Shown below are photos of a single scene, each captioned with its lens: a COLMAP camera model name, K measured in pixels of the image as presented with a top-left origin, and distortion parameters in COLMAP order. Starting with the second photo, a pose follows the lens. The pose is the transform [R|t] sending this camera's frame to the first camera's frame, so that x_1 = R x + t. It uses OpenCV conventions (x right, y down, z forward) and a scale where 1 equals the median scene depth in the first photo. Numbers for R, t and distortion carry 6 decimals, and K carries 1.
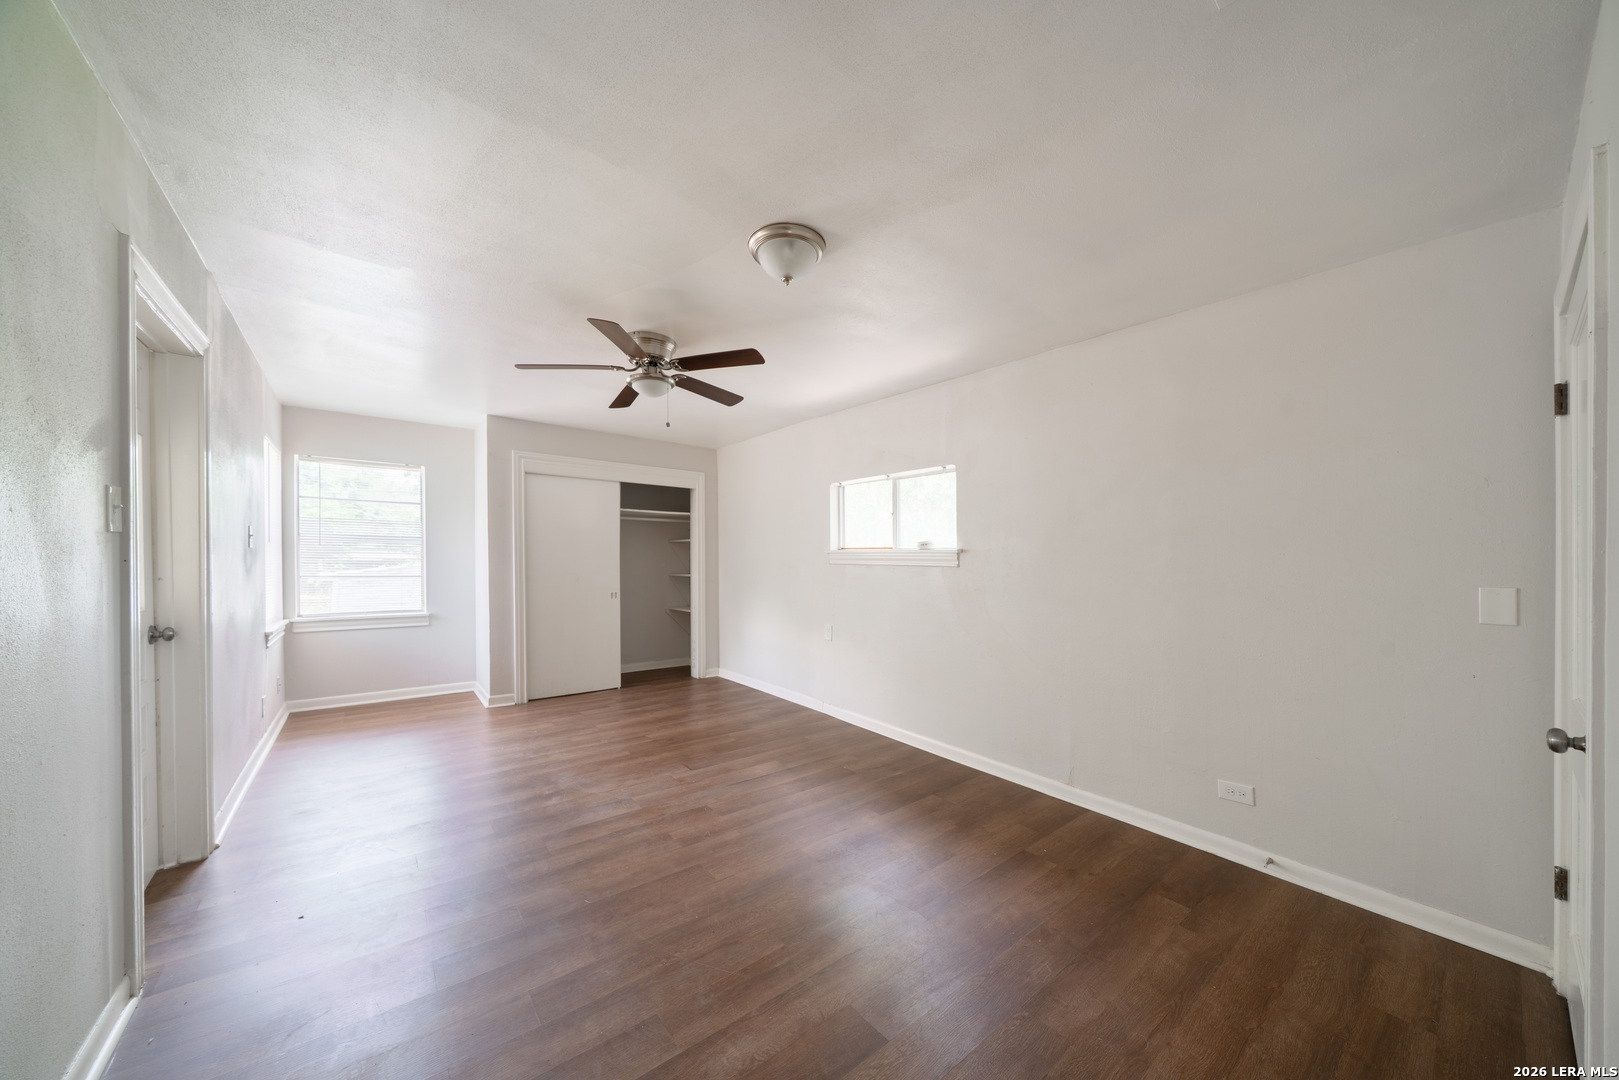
lens RADIAL K [[552.6, 0, 809.0], [0, 552.6, 556.6], [0, 0, 1]] dist [0.000733, -0.000112]
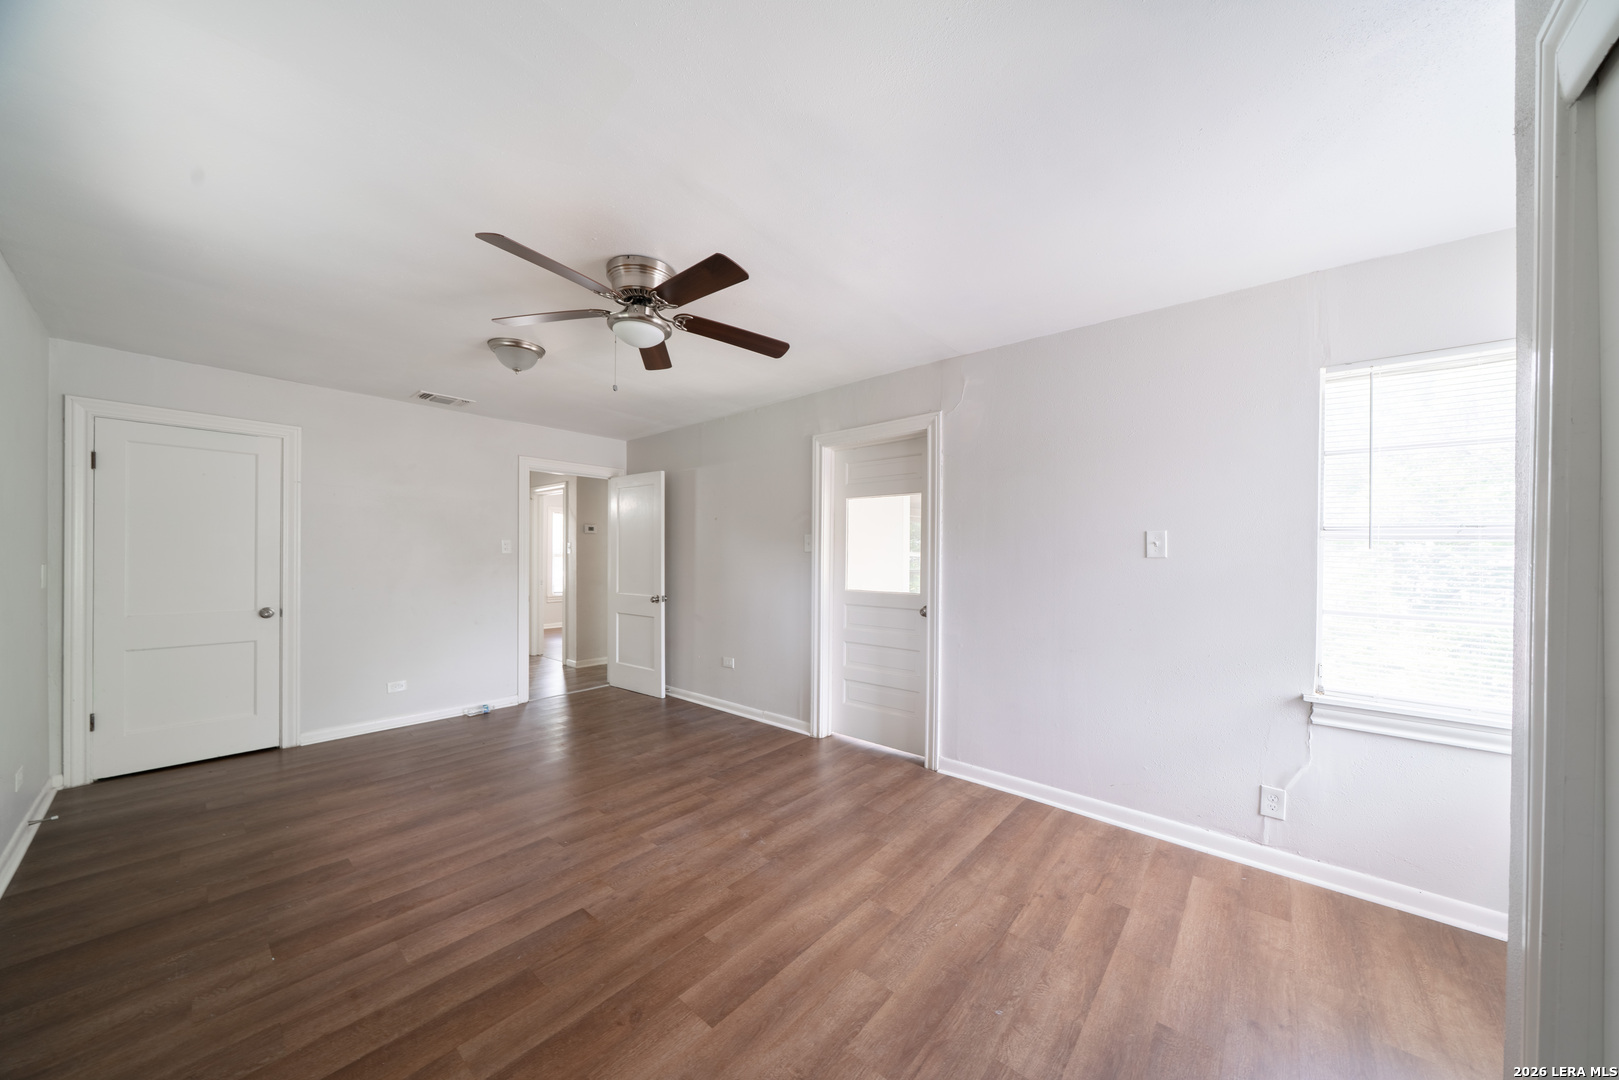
lens RADIAL K [[552.6, 0, 809.2], [0, 552.6, 556.4], [0, 0, 1]] dist [0.000733, -0.000112]
pose [[-0.983294, -0.020287, -0.180890, -0.358602], [-0.019149, 0.999784, -0.008037, -0.006142], [0.181014, -0.004439, -0.983471, 1.735927]]
